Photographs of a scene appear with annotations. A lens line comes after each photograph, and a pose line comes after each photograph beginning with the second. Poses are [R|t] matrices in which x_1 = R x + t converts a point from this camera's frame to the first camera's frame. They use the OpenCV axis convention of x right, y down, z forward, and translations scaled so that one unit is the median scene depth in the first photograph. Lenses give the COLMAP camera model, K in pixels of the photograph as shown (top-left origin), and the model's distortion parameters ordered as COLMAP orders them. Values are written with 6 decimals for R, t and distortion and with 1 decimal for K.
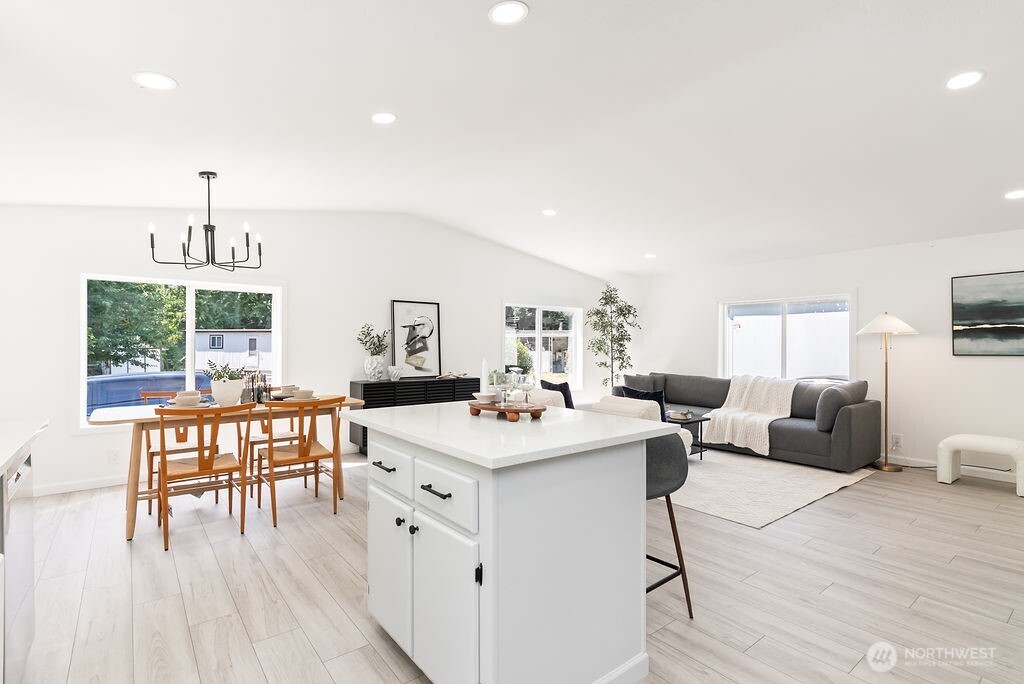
lens RADIAL K [[491.9, 0, 510.1], [0, 491.9, 345.4], [0, 0, 1]] dist [0.004382, -0.001938]
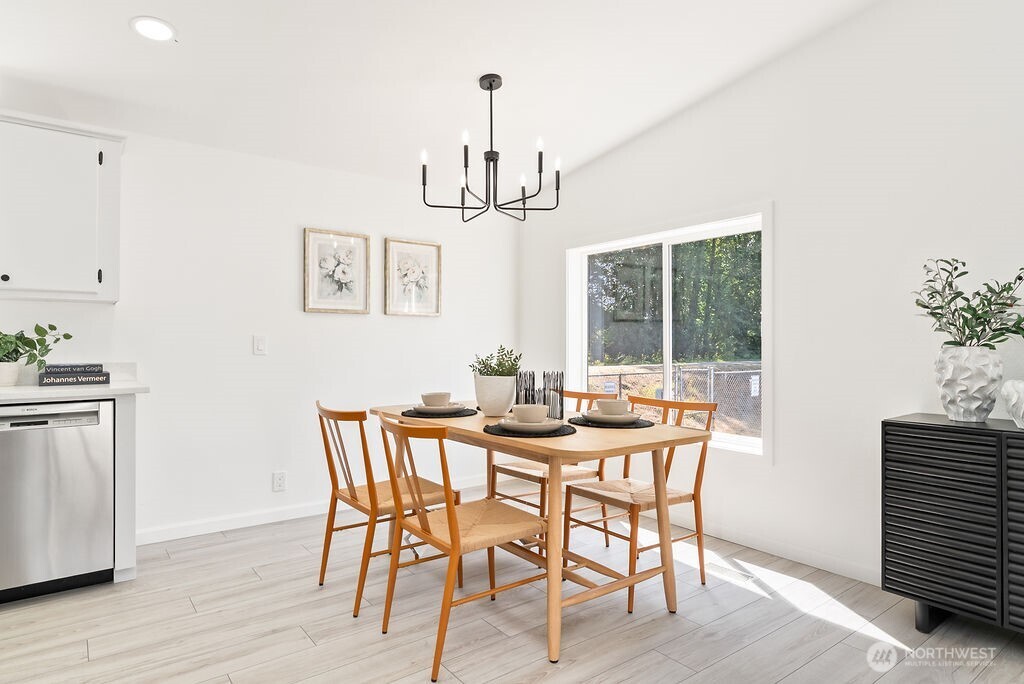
lens RADIAL K [[587.6, 0, 511.1], [0, 587.6, 342.4], [0, 0, 1]] dist [0.007345, -0.001112]
pose [[-0.017775, -0.003951, -0.999834, 0.151654], [-0.002117, 0.999990, -0.003914, 0.020110], [0.999840, 0.002047, -0.017783, 0.710368]]
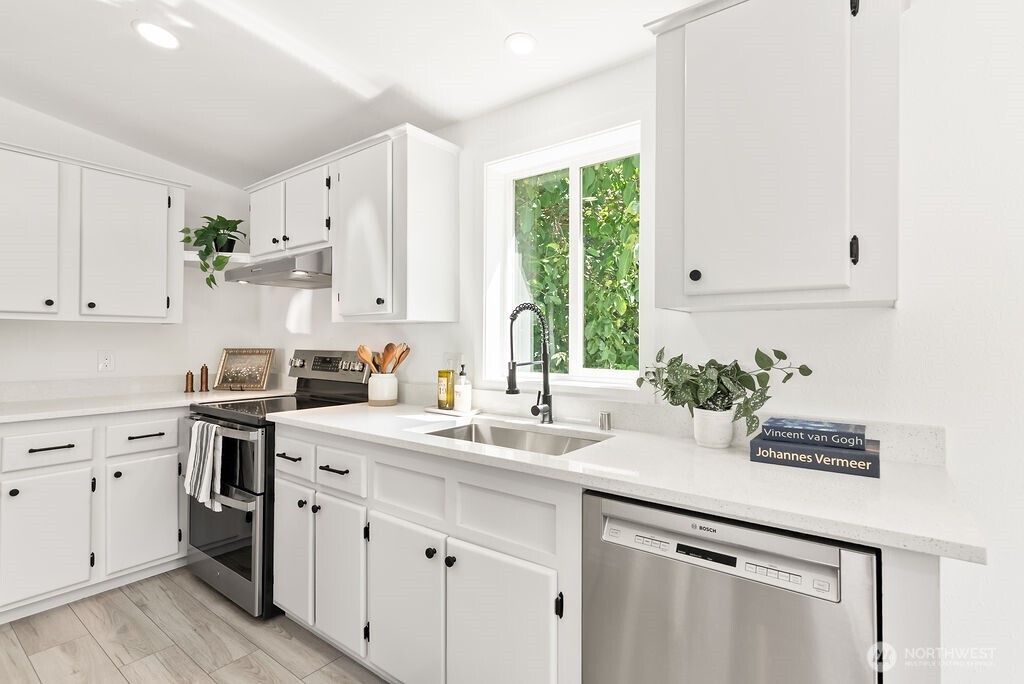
lens RADIAL K [[491.9, 0, 513.2], [0, 491.9, 333.8], [0, 0, 1]] dist [0.004382, -0.001938]
pose [[-0.967214, -0.009558, -0.253783, -0.188814], [-0.006308, 0.999887, -0.013616, -0.002021], [0.253884, -0.011569, -0.967165, 0.489898]]
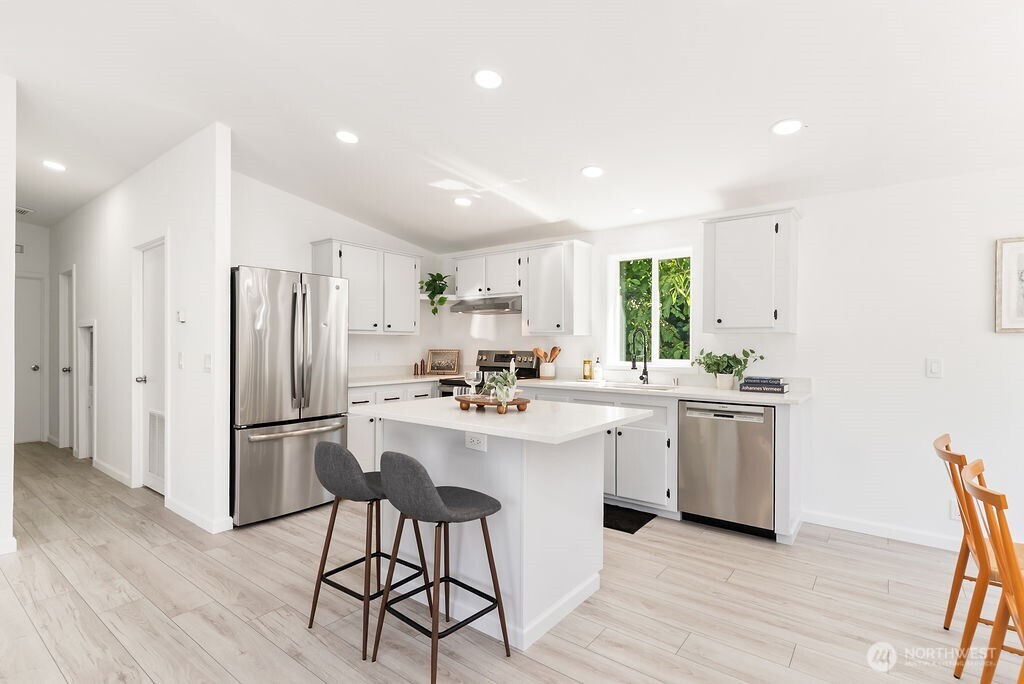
lens RADIAL K [[491.9, 0, 510.2], [0, 491.9, 345.7], [0, 0, 1]] dist [0.004382, -0.001938]
pose [[-0.968854, -0.007182, -0.247530, 0.092309], [-0.008063, 0.999964, 0.002545, -0.002047], [0.247503, 0.004462, -0.968877, 0.840476]]
